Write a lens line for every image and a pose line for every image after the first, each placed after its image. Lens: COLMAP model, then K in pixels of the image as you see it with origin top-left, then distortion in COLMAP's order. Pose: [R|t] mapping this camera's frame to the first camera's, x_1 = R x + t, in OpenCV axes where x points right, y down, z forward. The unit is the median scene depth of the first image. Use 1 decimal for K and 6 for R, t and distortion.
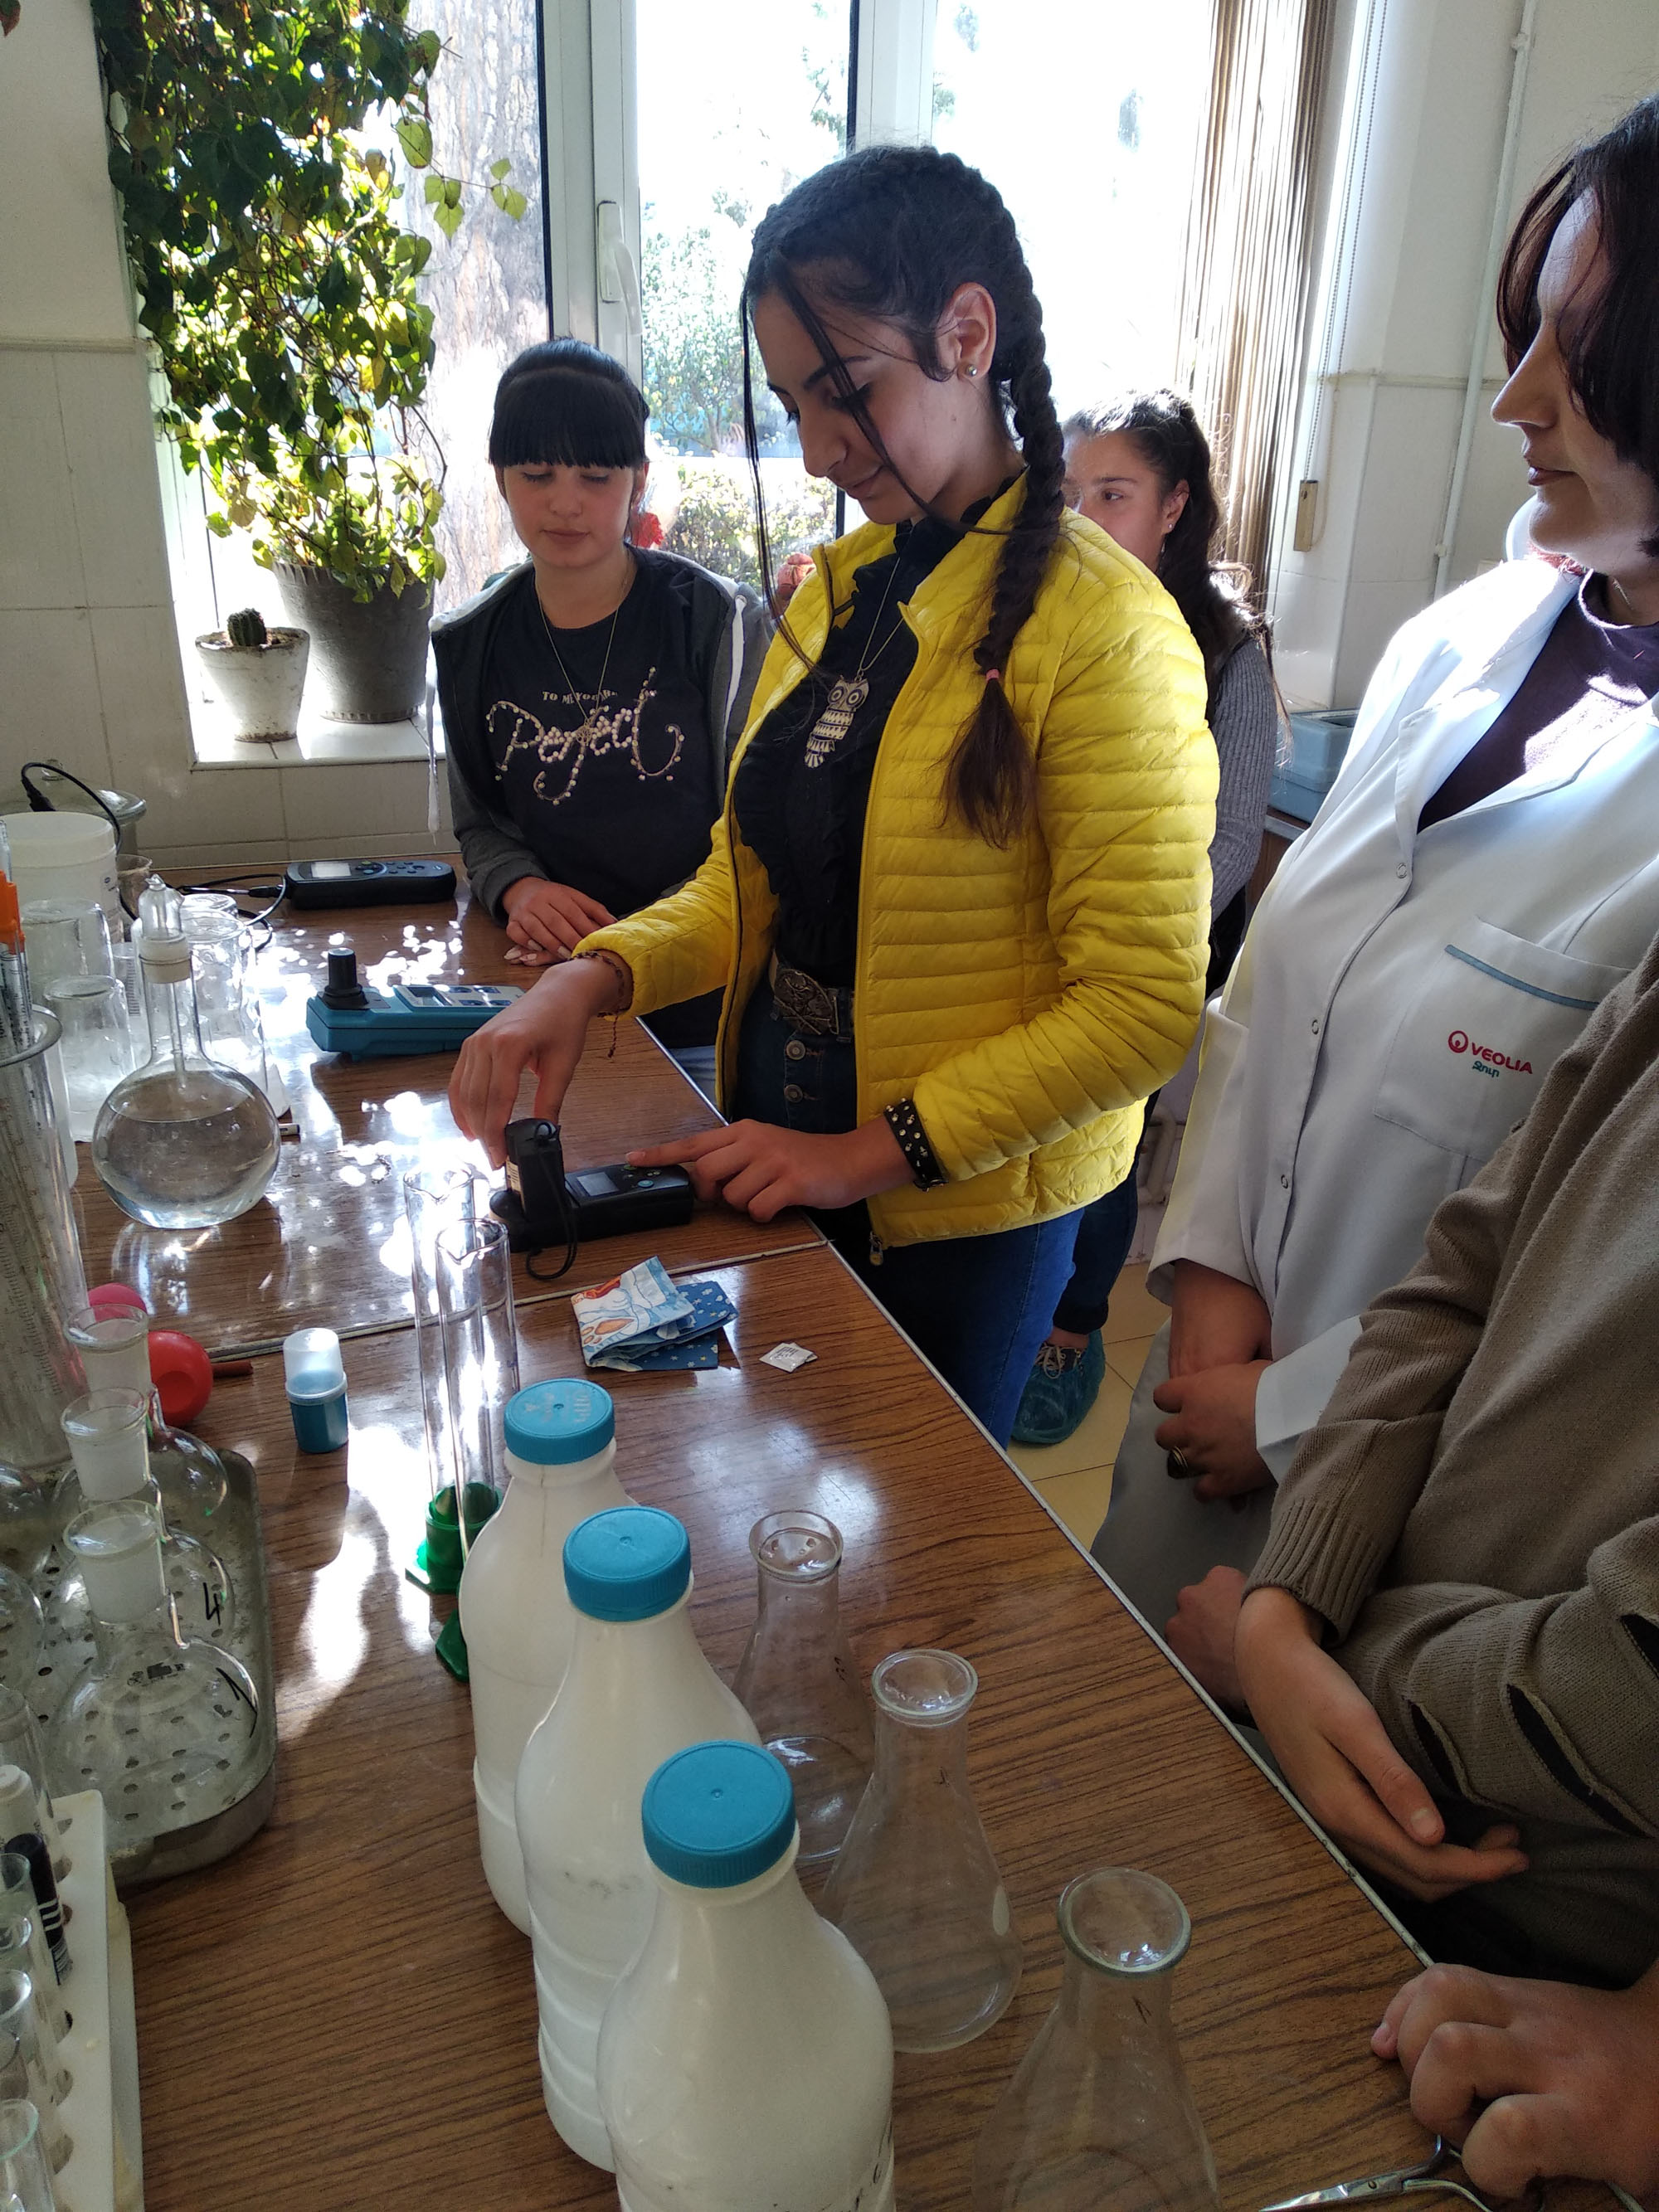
lens RADIAL K [[1721.5, 0, 841.2], [0, 1721.5, 1097.3], [0, 0, 1]] dist [0.030920, -0.036755]
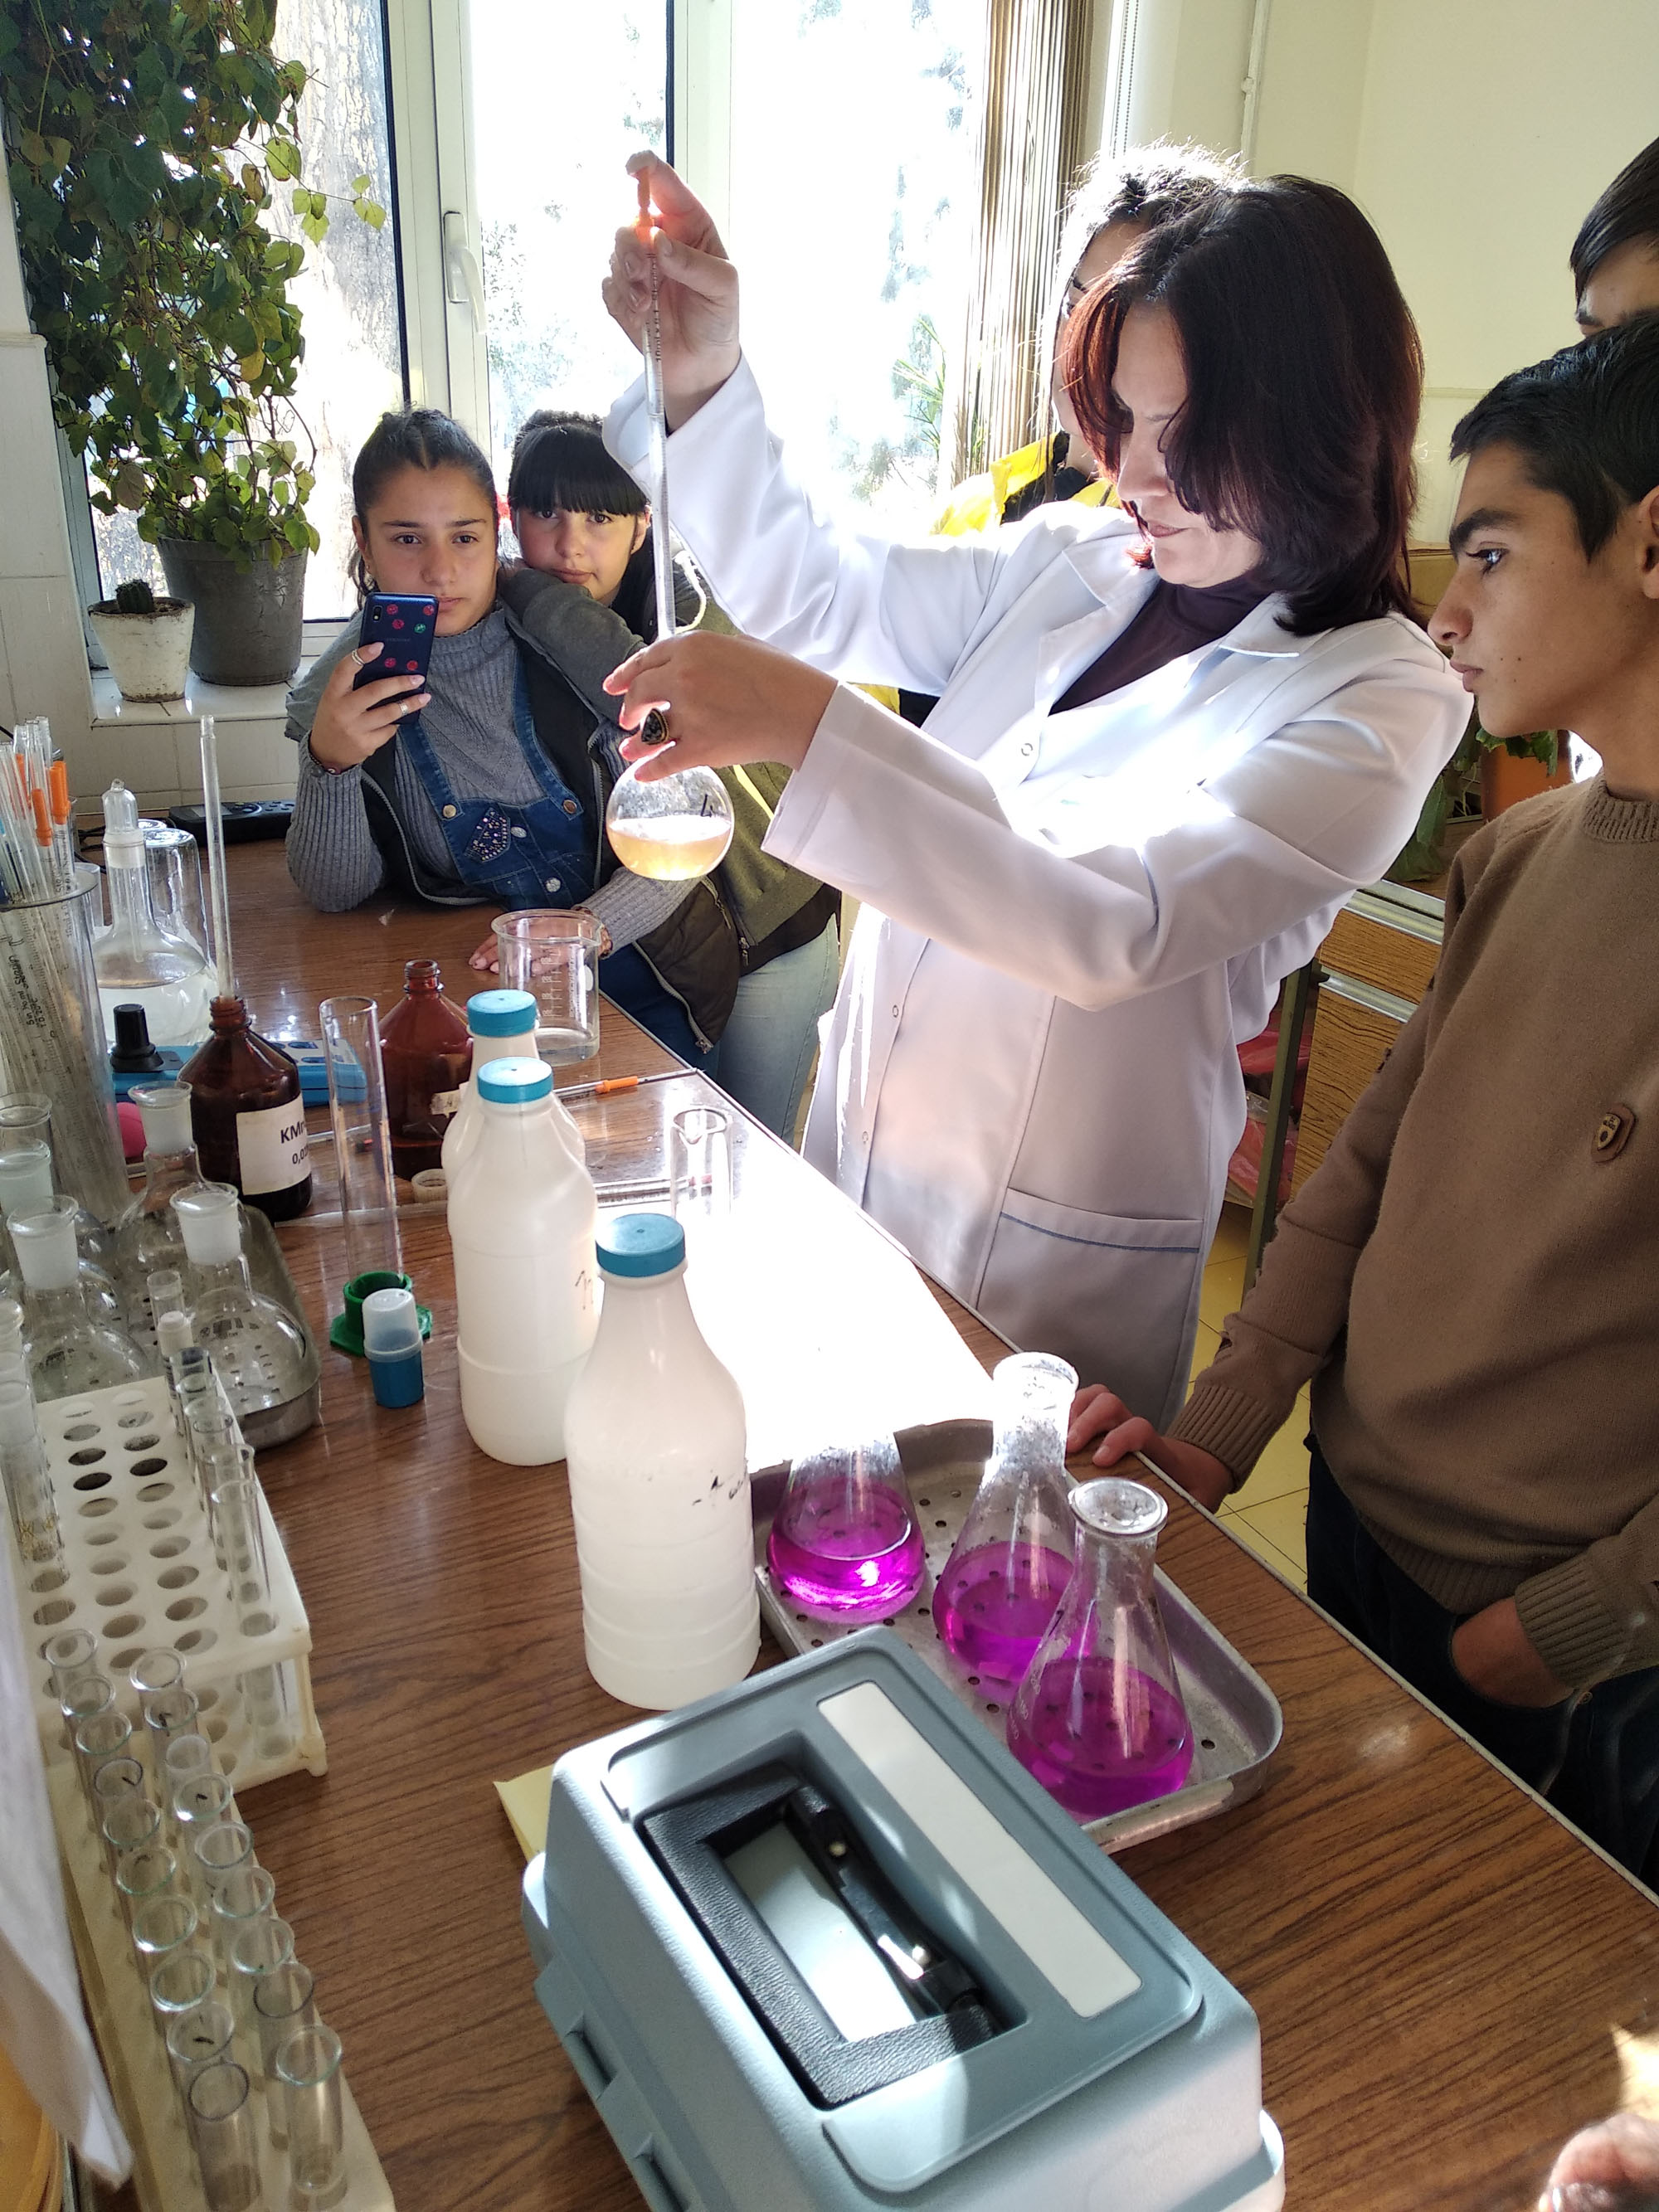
lens RADIAL K [[1721.5, 0, 830.1], [0, 1721.5, 1101.6], [0, 0, 1]] dist [0.030920, -0.036755]
pose [[0.995534, -0.032487, 0.088634, -0.036873], [0.032124, 0.999469, 0.005524, 0.165675], [-0.088767, -0.002652, 0.996049, -0.392987]]
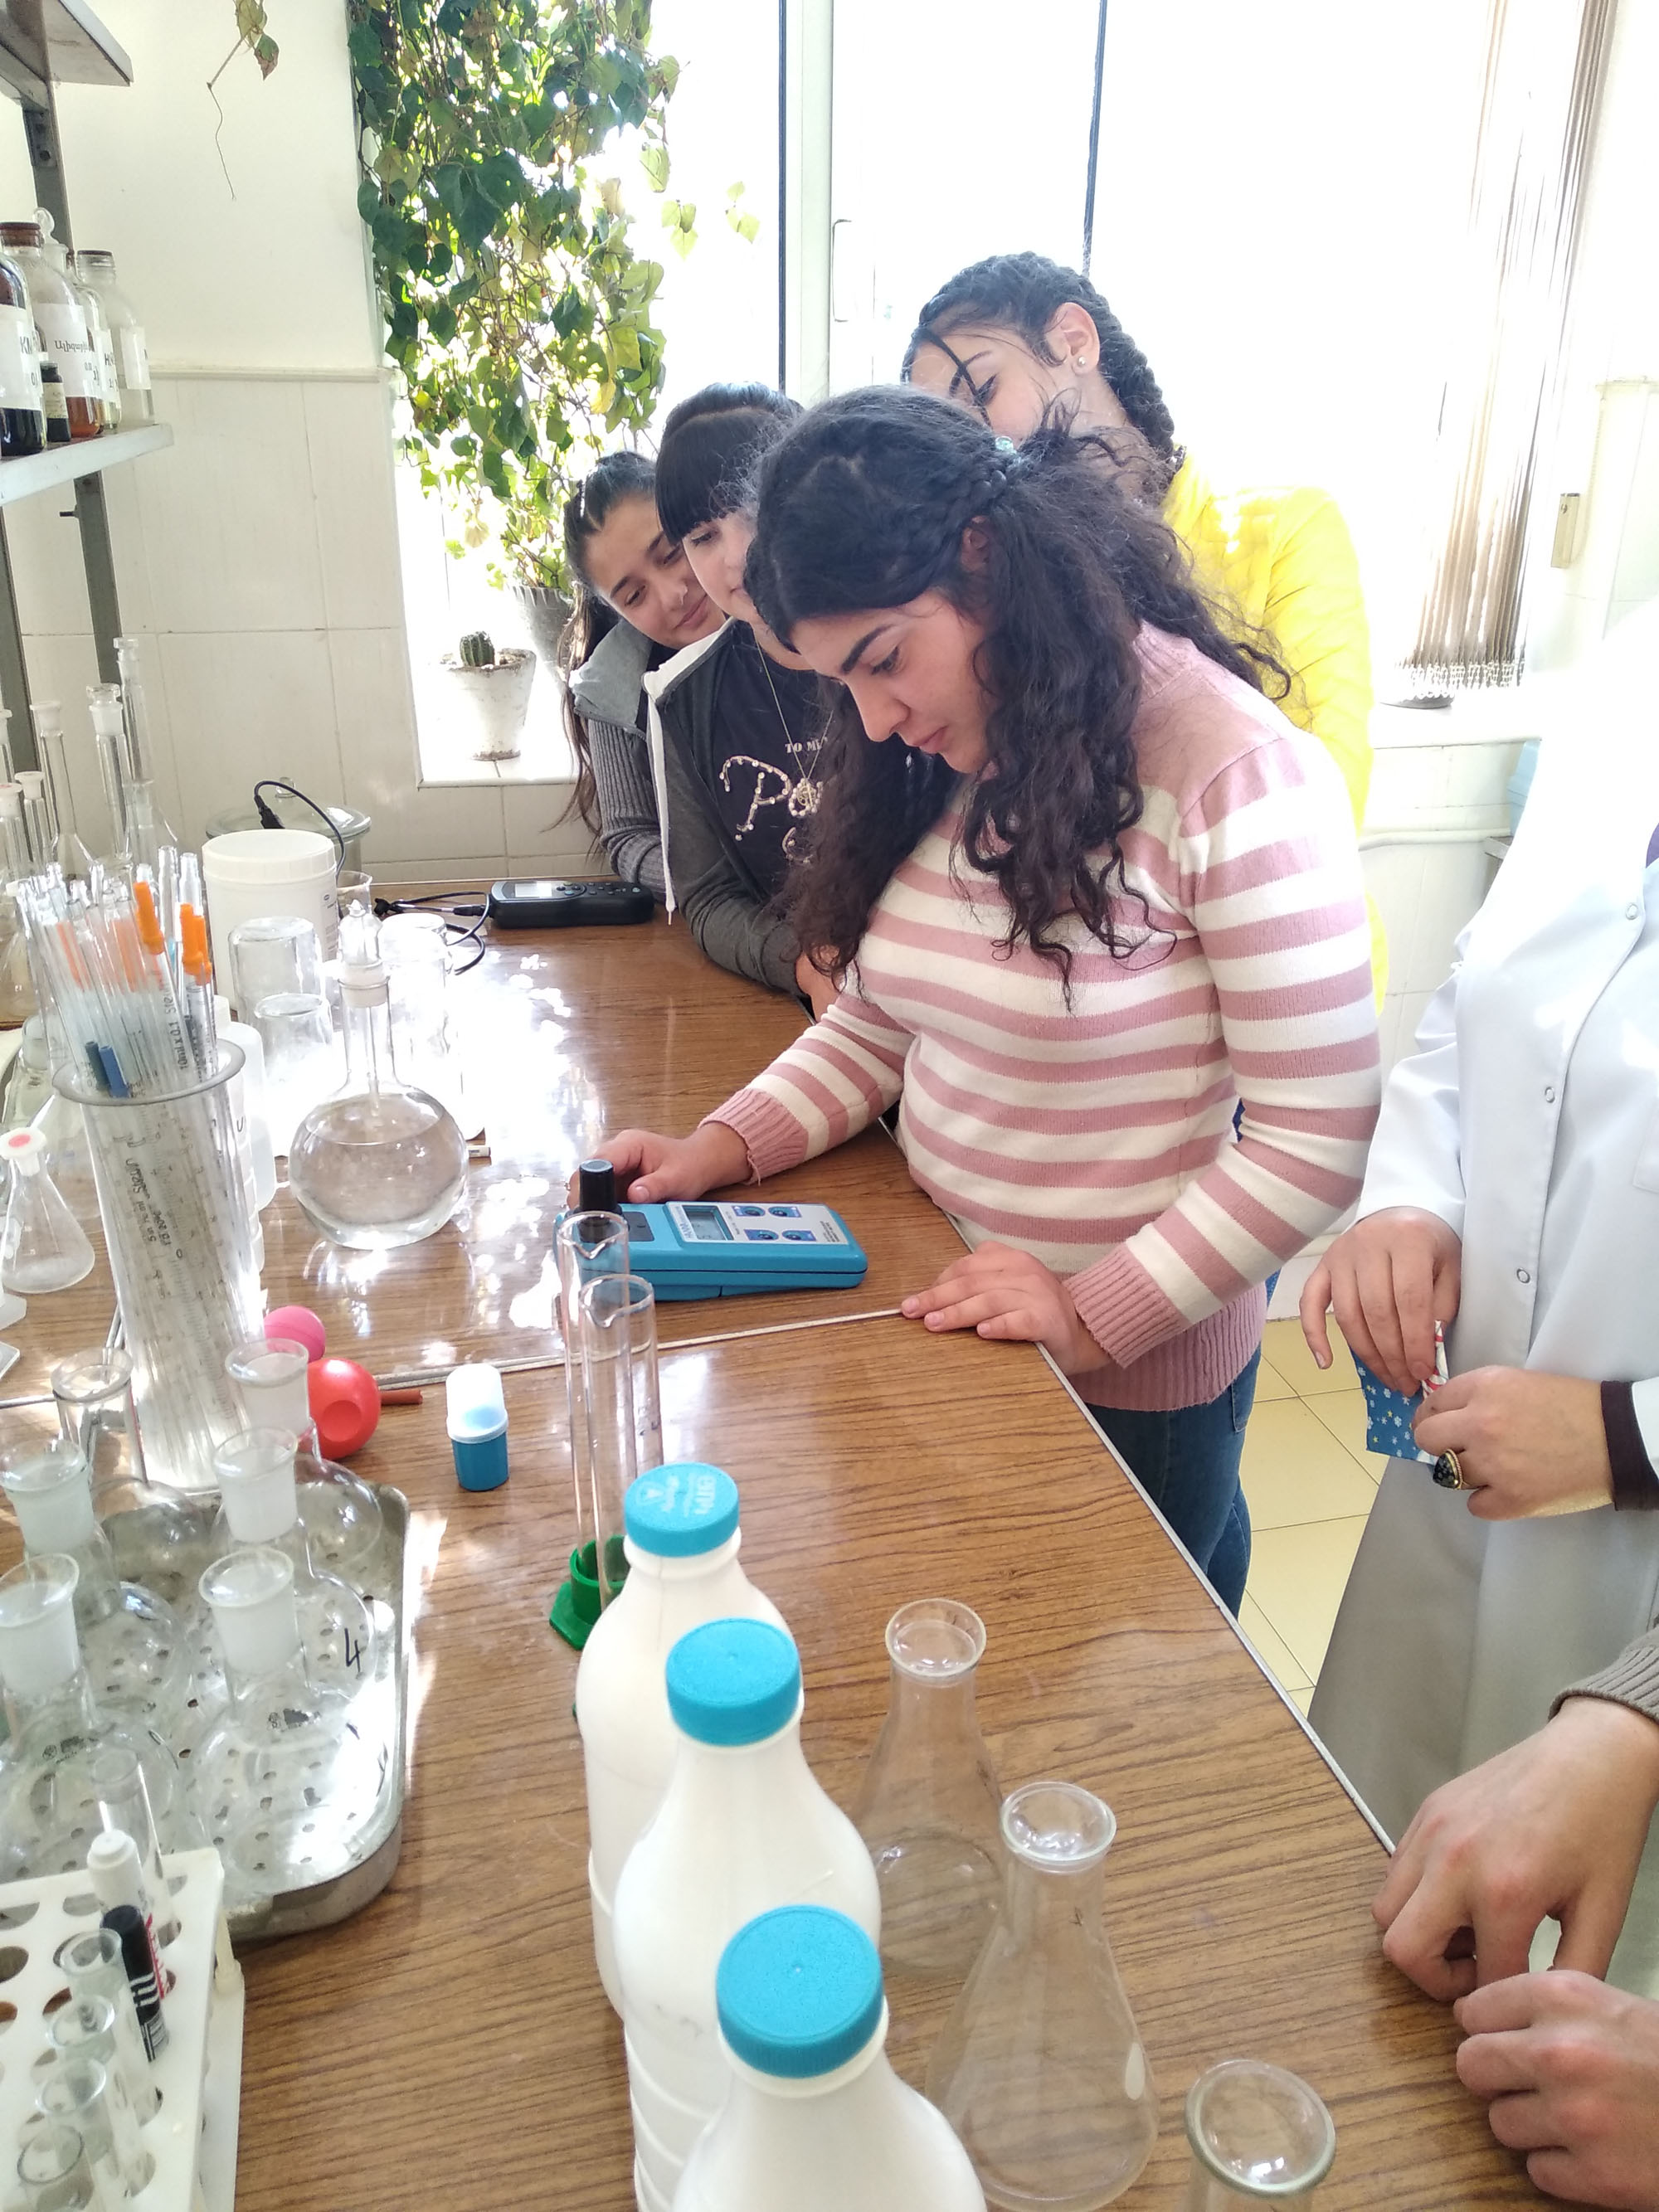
lens RADIAL K [[1721.5, 0, 834.9], [0, 1721.5, 1115.4], [0, 0, 1]] dist [0.030920, -0.036755]
pose [[0.991315, 0.036628, -0.126306, 0.017779], [-0.036447, 0.999329, 0.003741, -0.019901], [0.126359, 0.000895, 0.991984, 0.037184]]
